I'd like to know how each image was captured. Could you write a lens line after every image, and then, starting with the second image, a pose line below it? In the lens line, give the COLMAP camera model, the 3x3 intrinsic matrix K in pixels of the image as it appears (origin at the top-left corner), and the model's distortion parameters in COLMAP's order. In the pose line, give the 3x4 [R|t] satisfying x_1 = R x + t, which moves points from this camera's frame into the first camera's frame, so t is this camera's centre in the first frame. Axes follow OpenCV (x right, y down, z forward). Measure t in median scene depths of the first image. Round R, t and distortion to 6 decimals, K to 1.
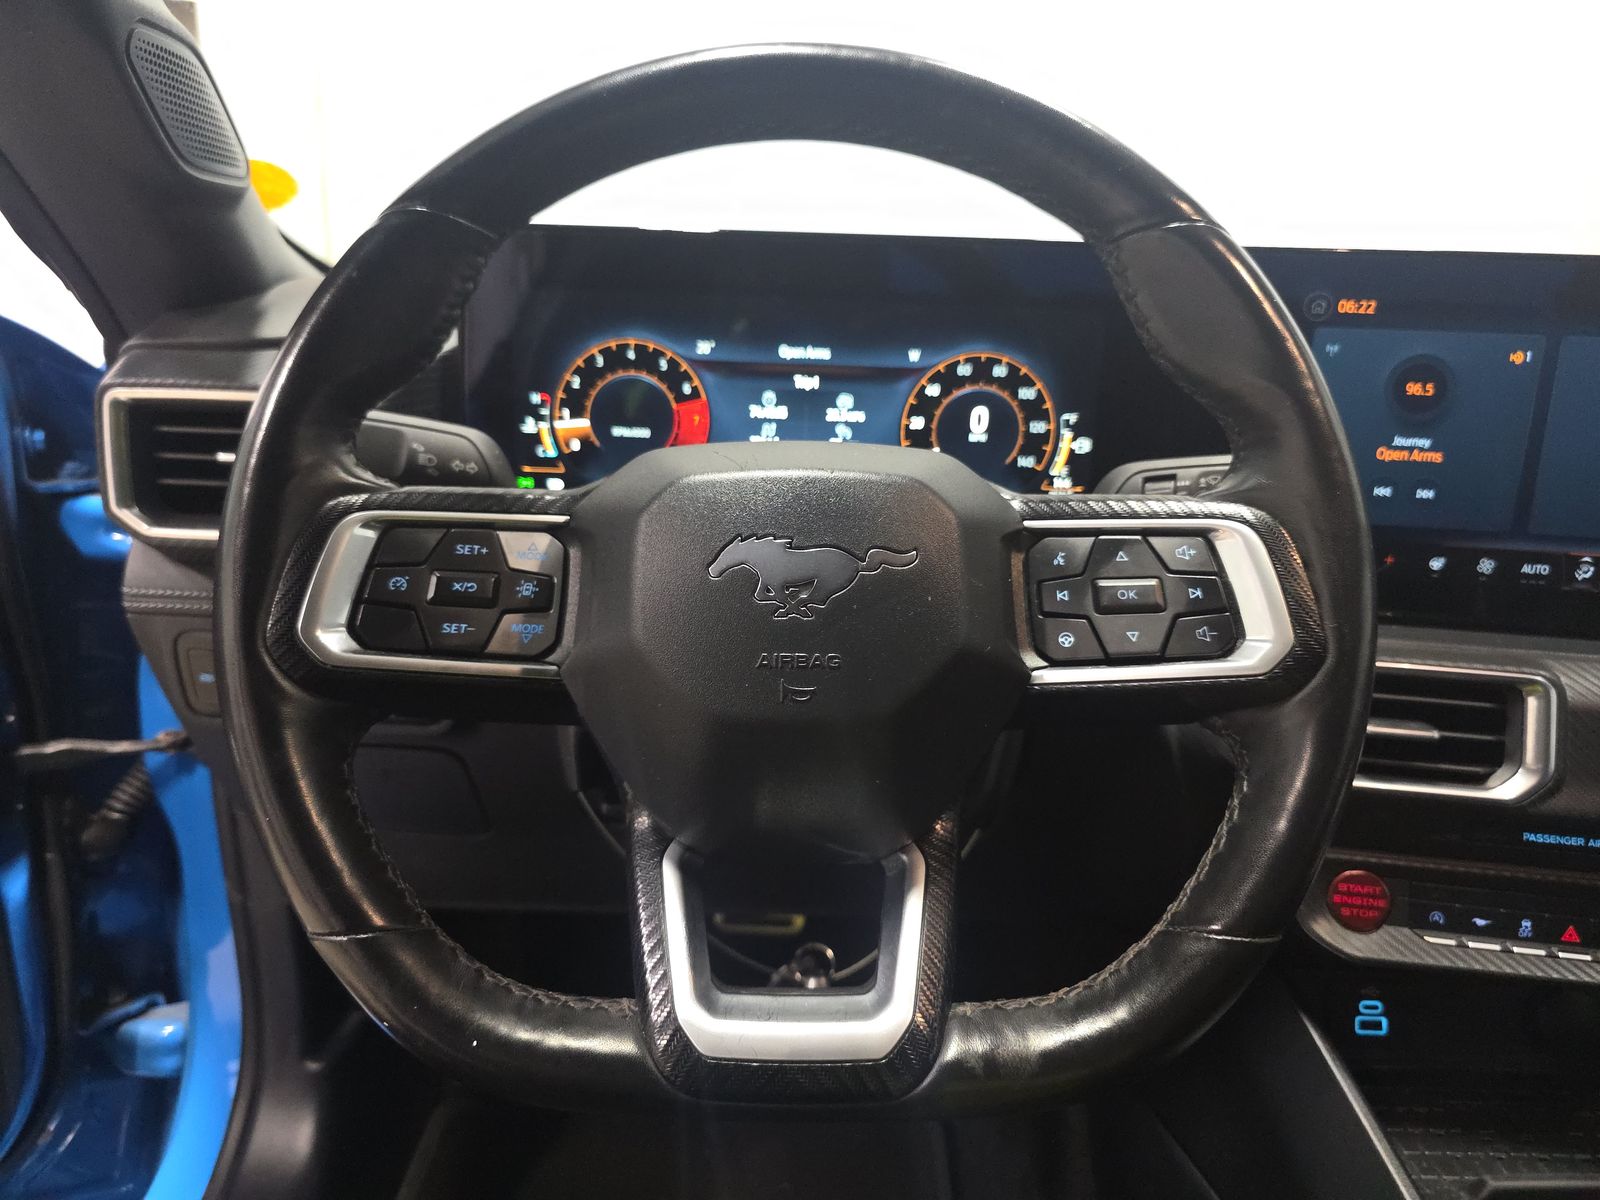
lens RADIAL K [[975.3, 0, 801.5], [0, 975.3, 634.6], [0, 0, 1]] dist [-0.006689, -0.021602]
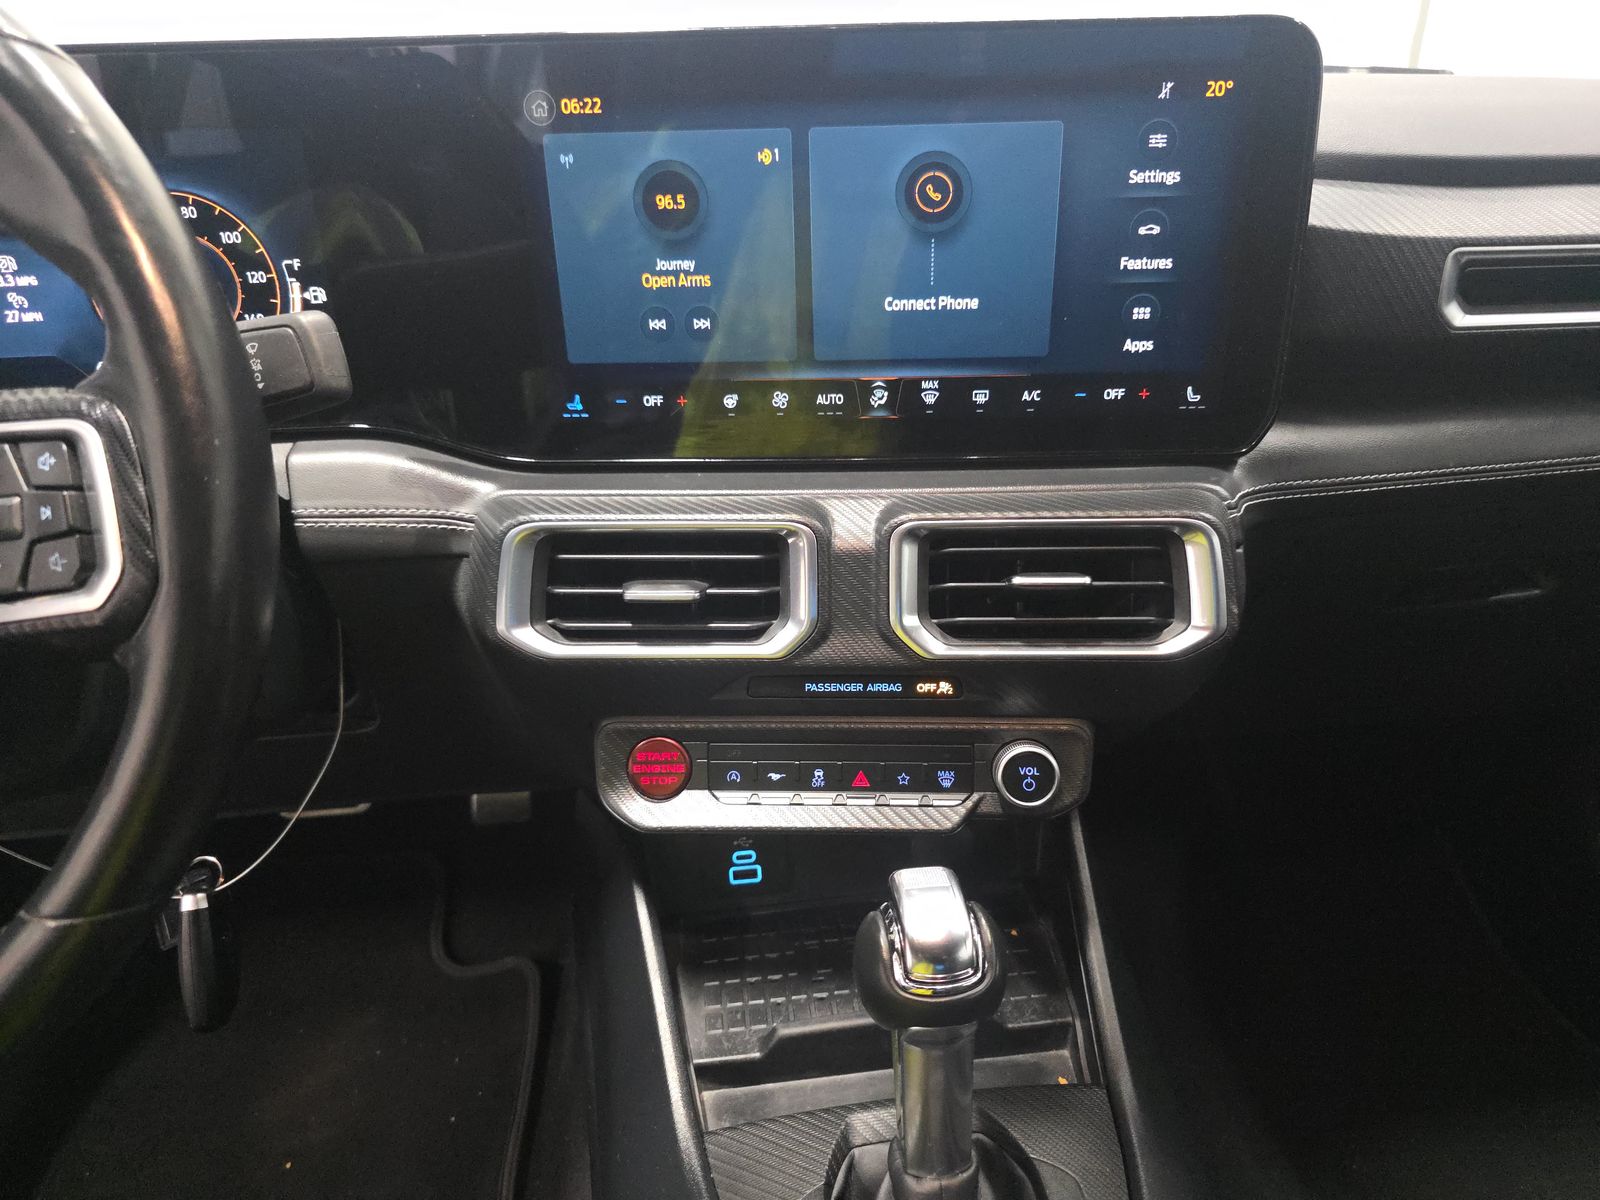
lens RADIAL K [[975.3, 0, 801.5], [0, 975.3, 634.6], [0, 0, 1]] dist [-0.006689, -0.021602]
pose [[0.985078, -0.114496, 0.128500, 0.571109], [0.089409, 0.978403, 0.186368, -0.022608], [-0.147063, -0.172098, 0.974041, 0.053367]]
